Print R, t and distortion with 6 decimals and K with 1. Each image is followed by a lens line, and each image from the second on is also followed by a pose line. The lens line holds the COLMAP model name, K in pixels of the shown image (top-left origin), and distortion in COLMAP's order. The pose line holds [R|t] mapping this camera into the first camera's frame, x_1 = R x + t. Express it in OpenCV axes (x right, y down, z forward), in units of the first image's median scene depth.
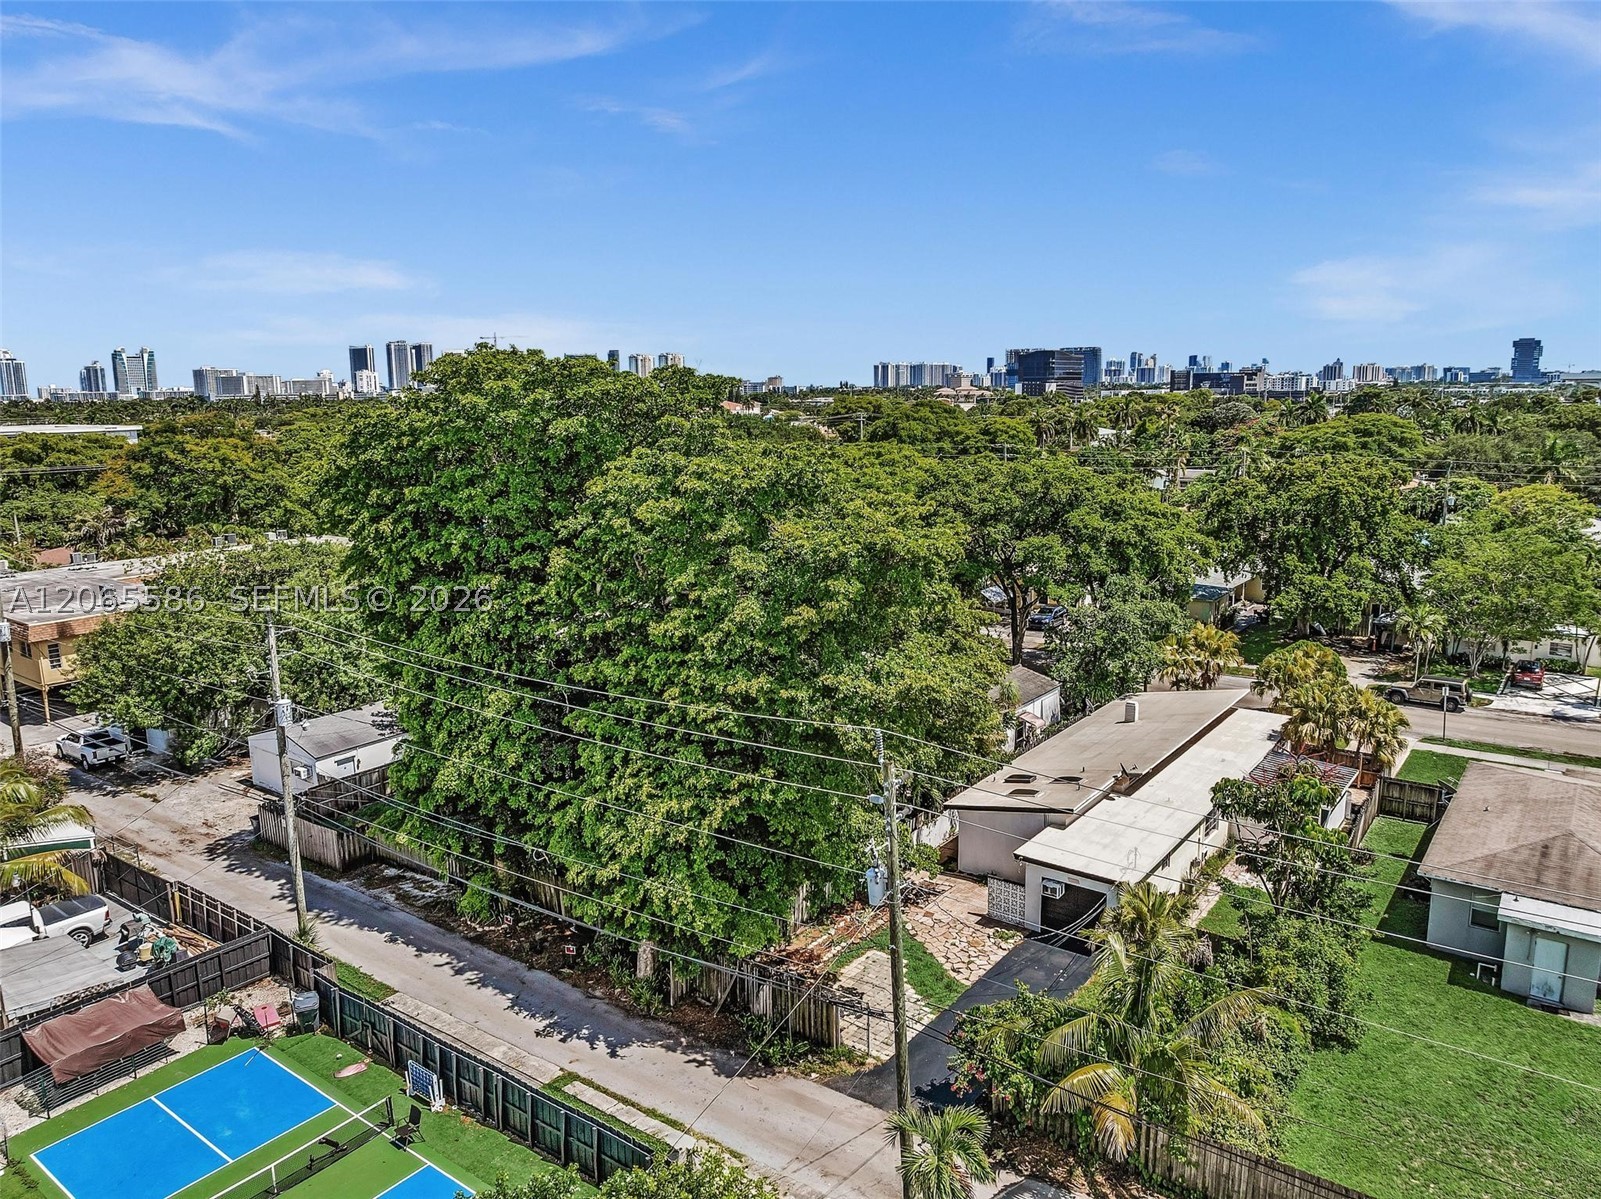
lens RADIAL K [[1132.8, 0, 804.9], [0, 1132.8, 601.4], [0, 0, 1]] dist [-0.042540, 0.009768]
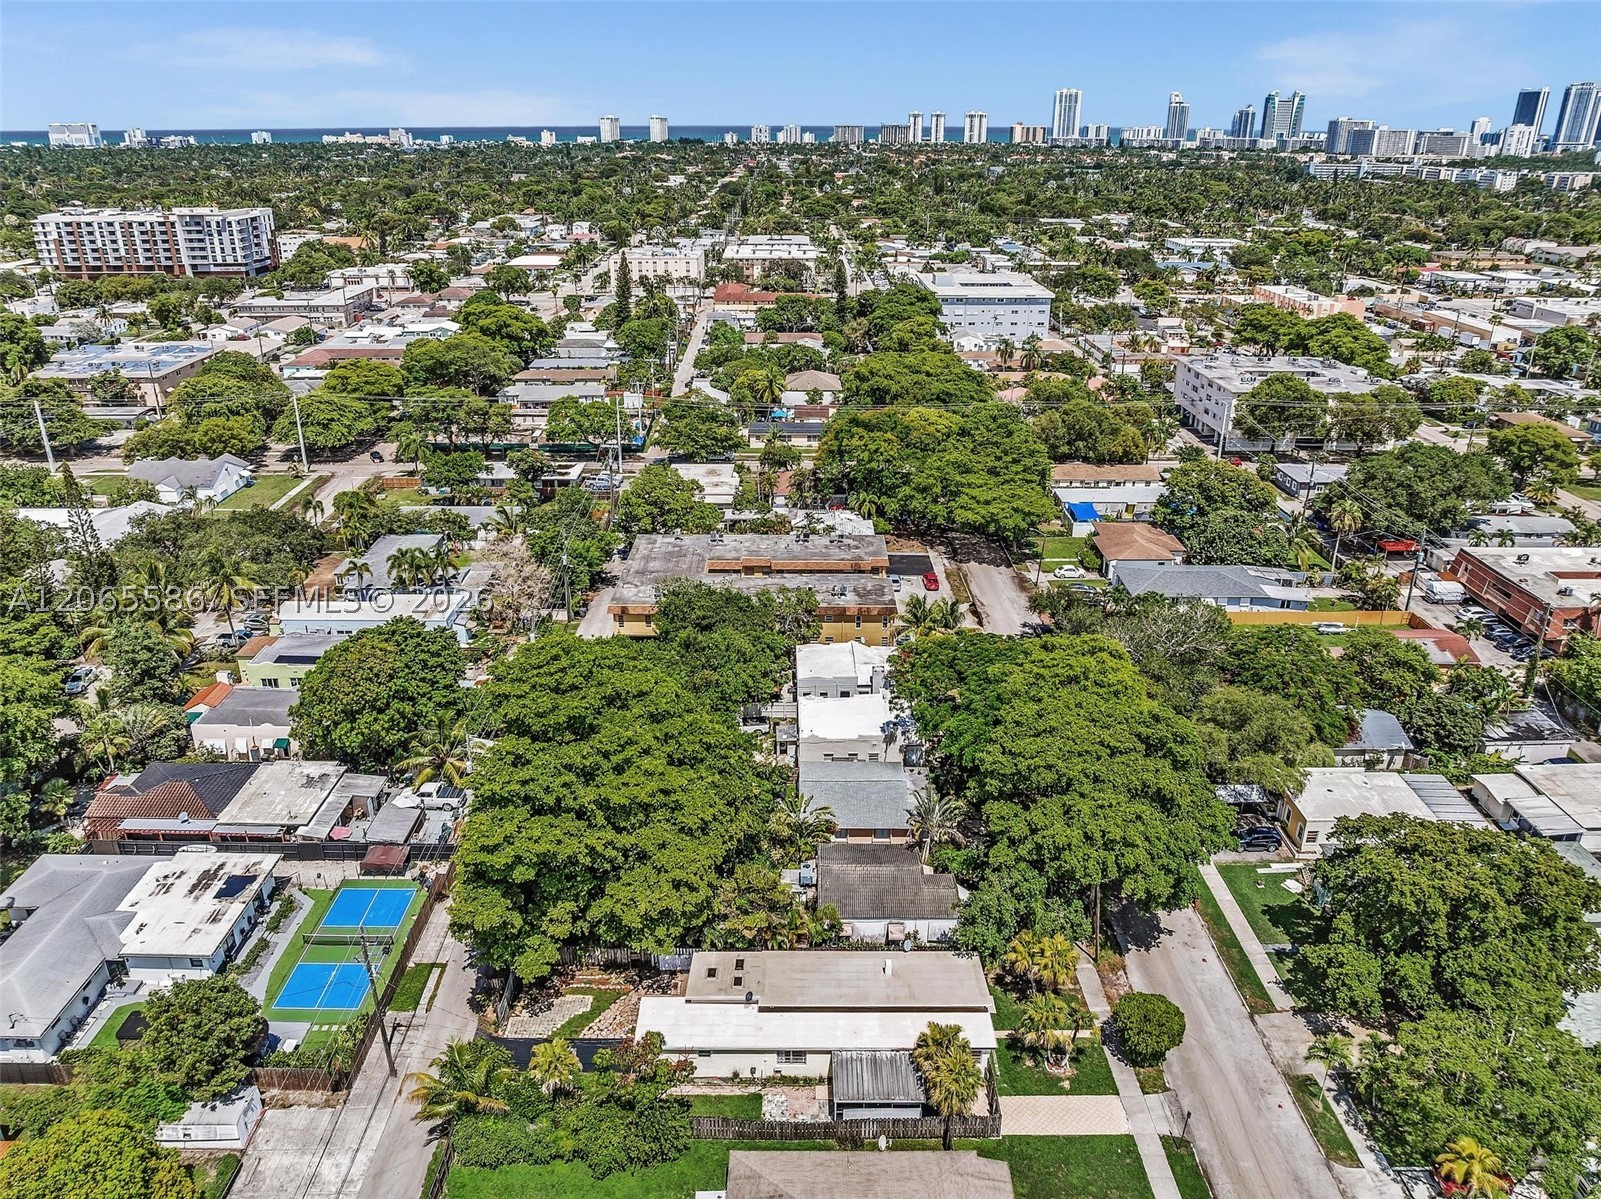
lens RADIAL K [[1132.8, 0, 798.9], [0, 1132.8, 586.8], [0, 0, 1]] dist [-0.042540, 0.009768]
pose [[0.593584, 0.320267, -0.738300, 0.107545], [-0.156855, 0.945850, 0.284190, -0.071070], [0.789338, -0.052884, 0.611677, 0.007268]]
